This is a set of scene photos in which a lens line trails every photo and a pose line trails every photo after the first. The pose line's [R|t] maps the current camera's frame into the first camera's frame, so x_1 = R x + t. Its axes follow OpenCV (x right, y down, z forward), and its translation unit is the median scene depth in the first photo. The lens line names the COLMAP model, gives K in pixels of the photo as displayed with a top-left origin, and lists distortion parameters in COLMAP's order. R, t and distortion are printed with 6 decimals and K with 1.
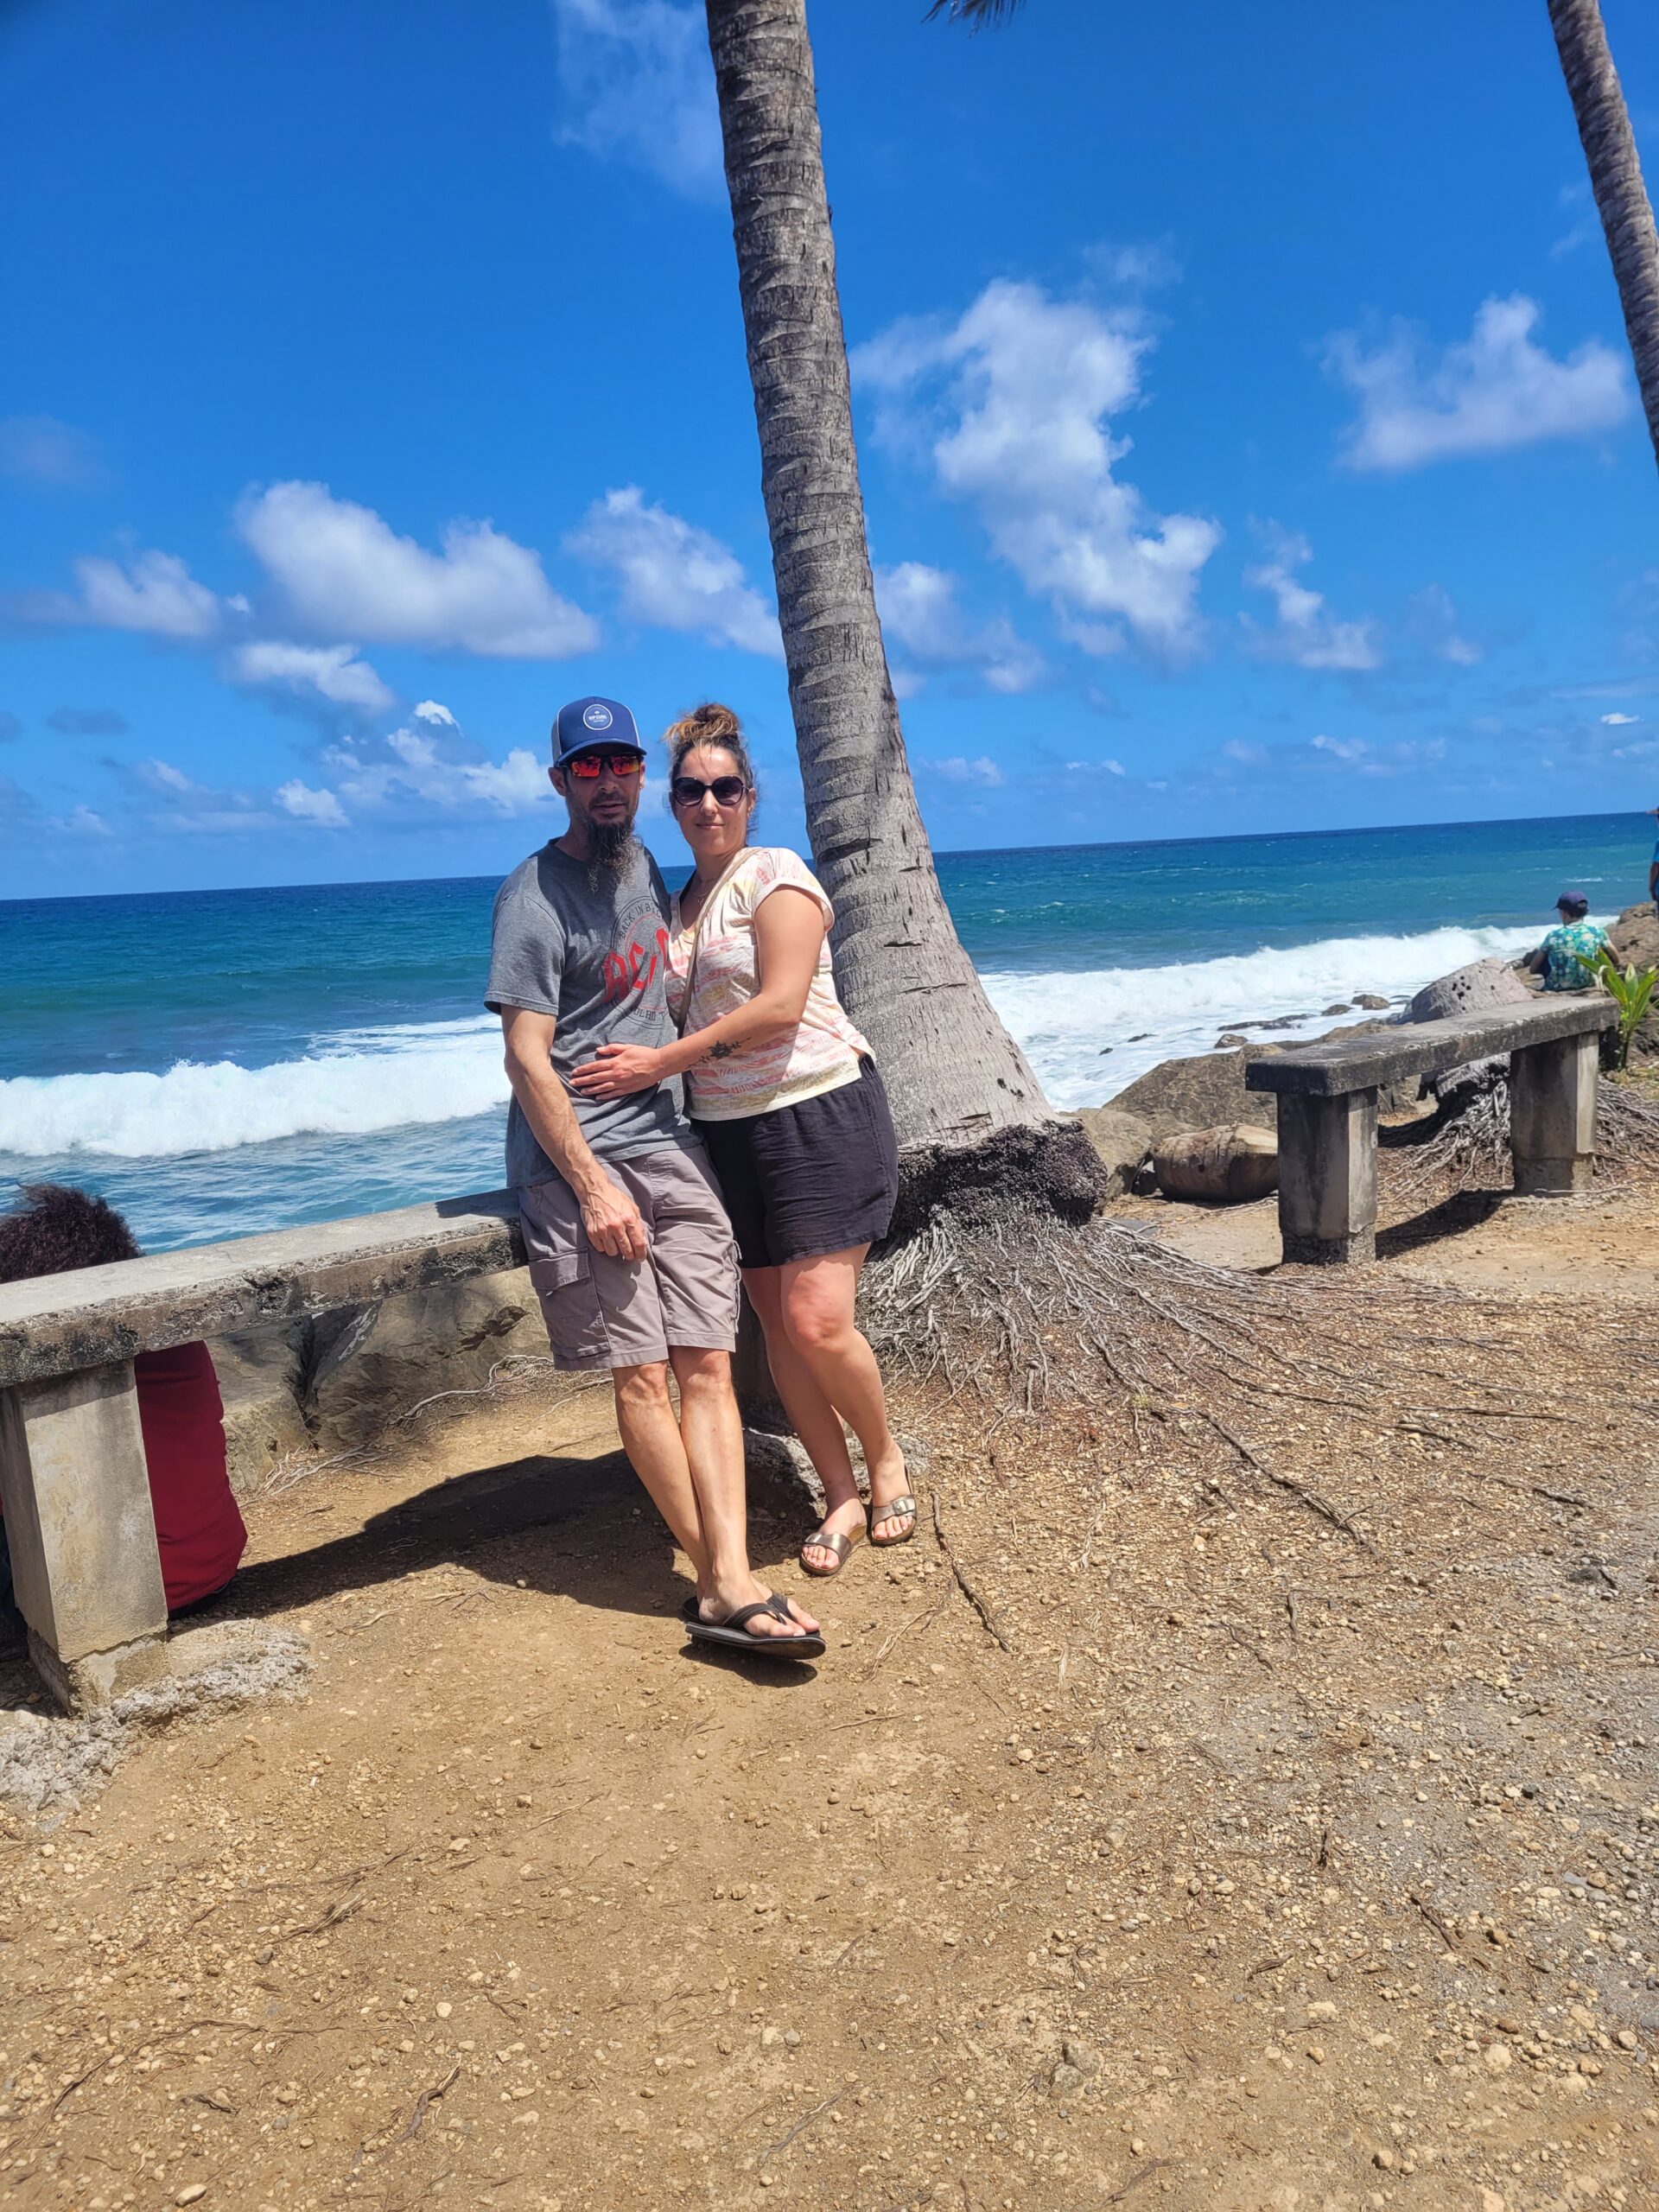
lens RADIAL K [[1715.6, 0, 883.7], [0, 1715.6, 1164.2], [0, 0, 1]] dist [0.059296, -0.057879]
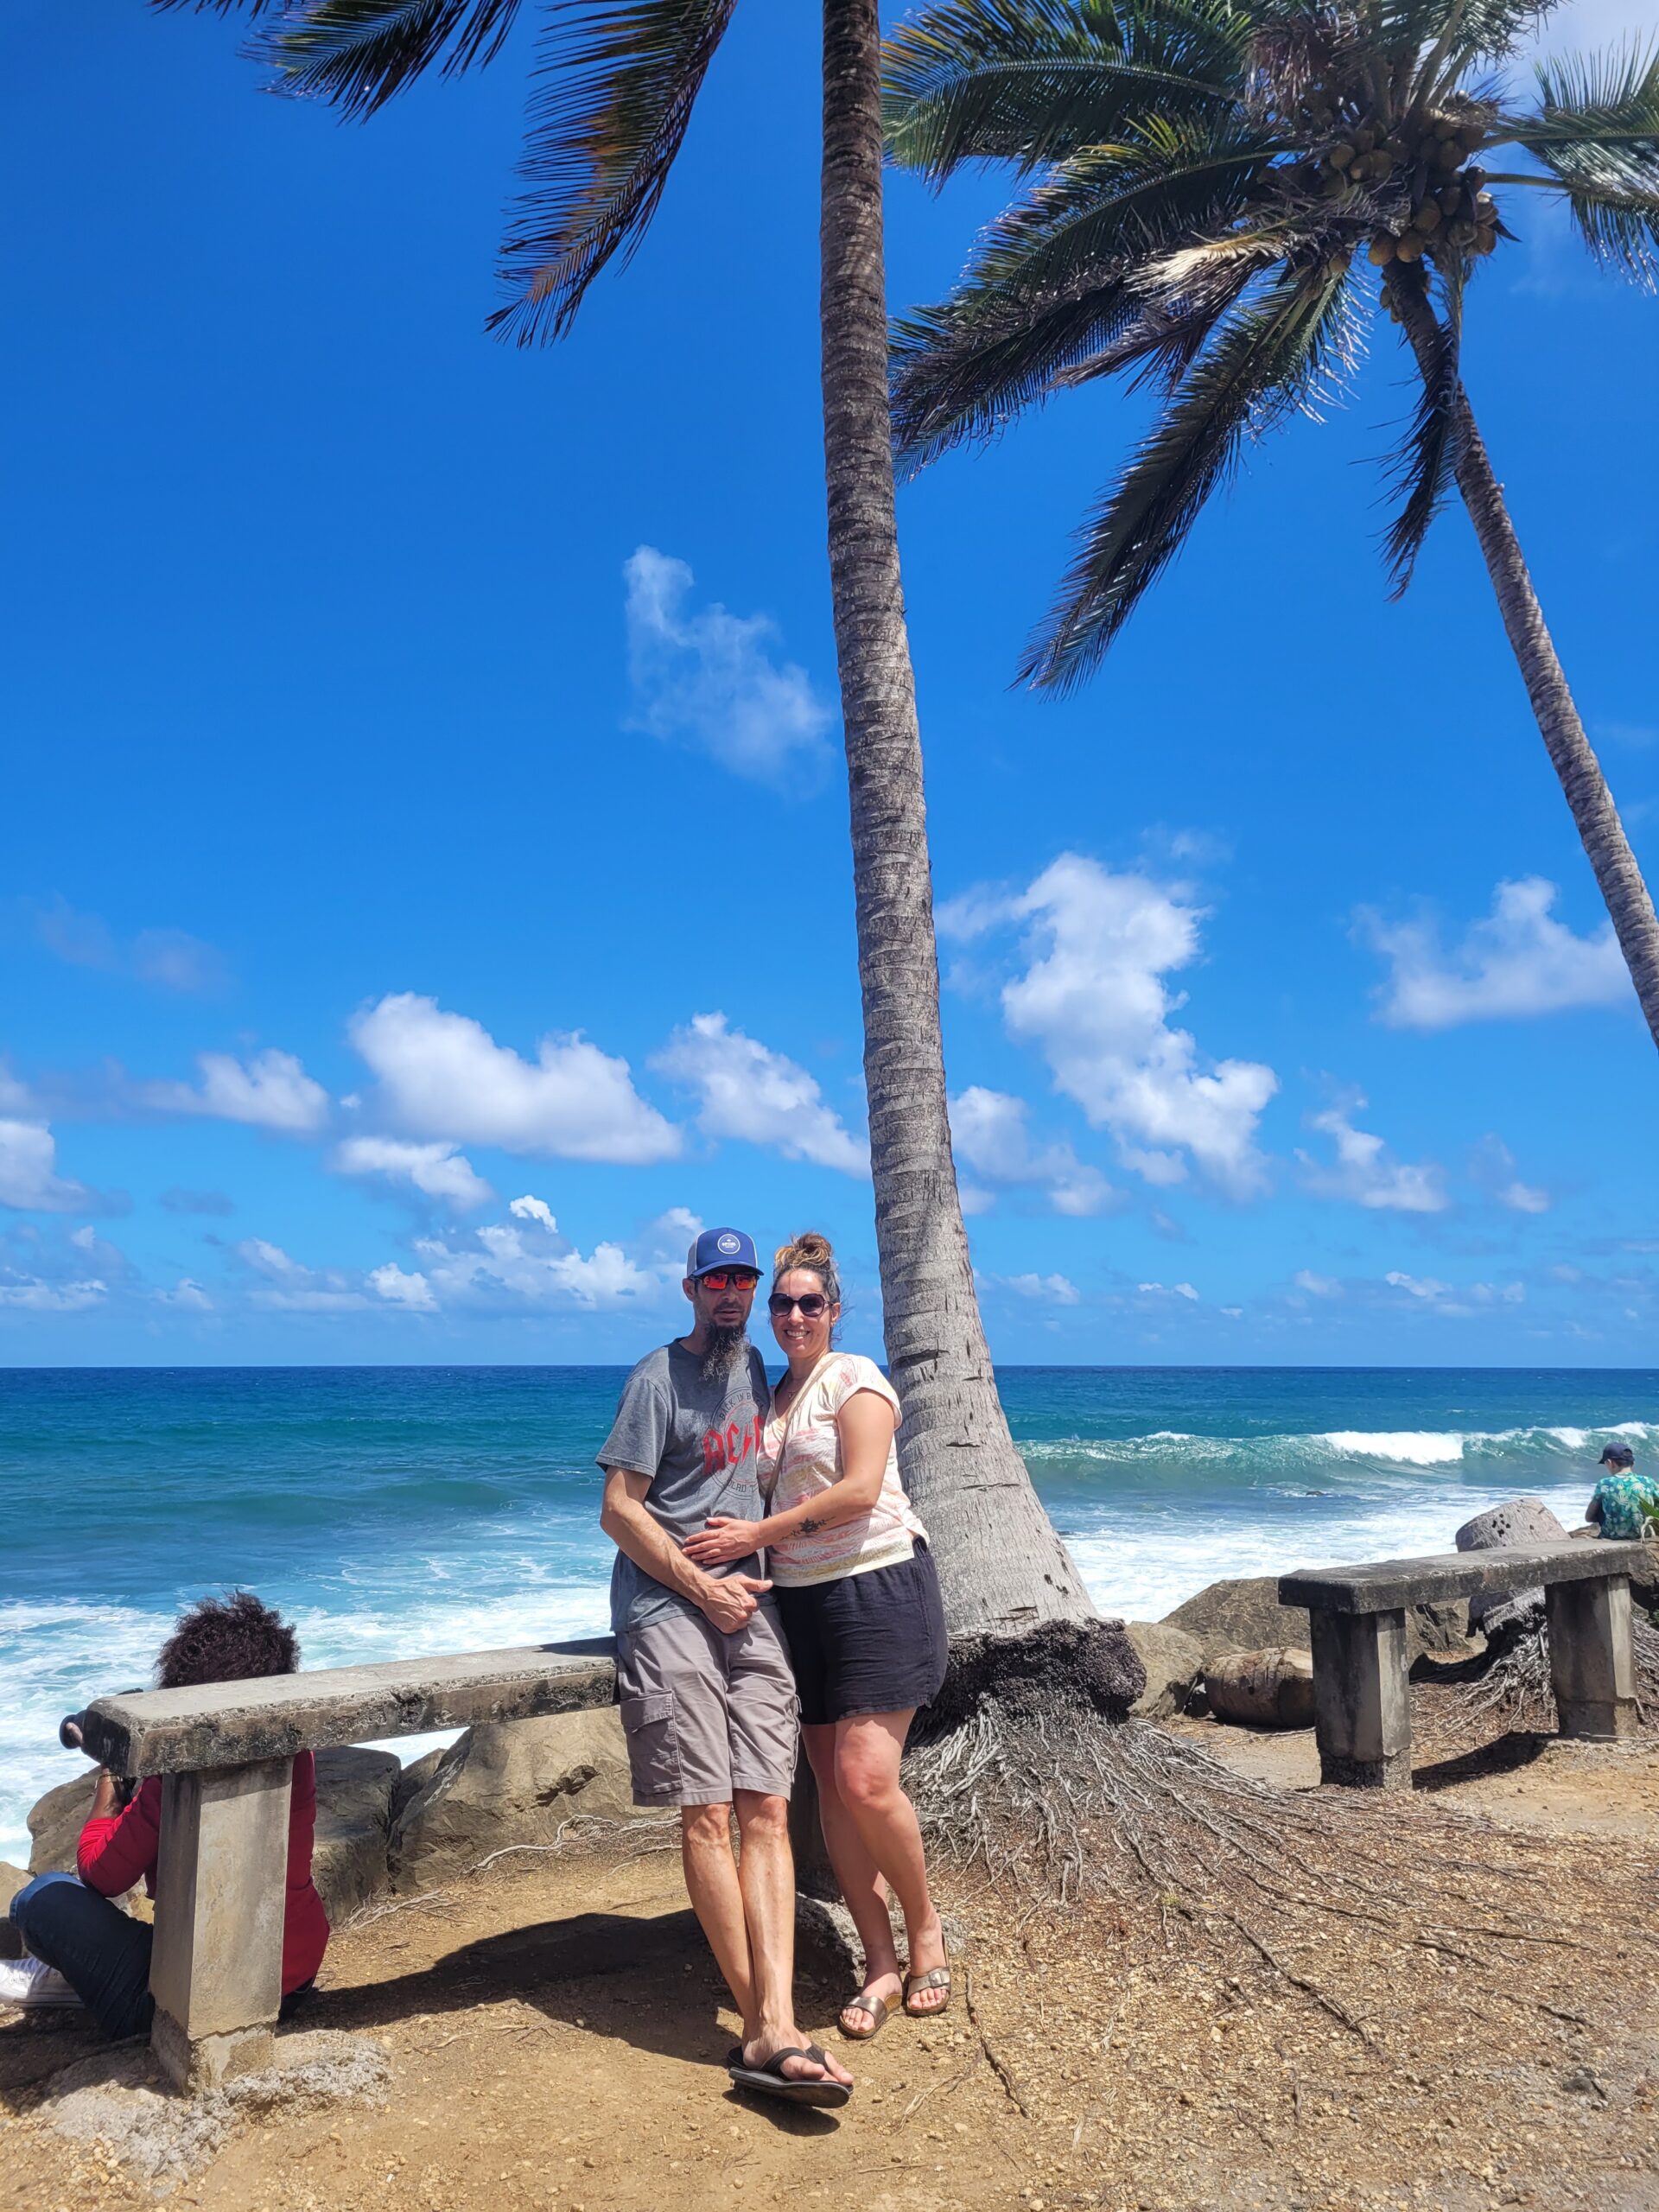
lens RADIAL K [[1739.5, 0, 854.4], [0, 1739.5, 1073.8], [0, 0, 1]] dist [0.060688, -0.058602]
pose [[0.996775, 0.043479, -0.067452, 0.006776], [-0.063569, 0.940795, -0.332961, 0.028552], [0.048981, 0.336175, 0.940525, -0.160868]]
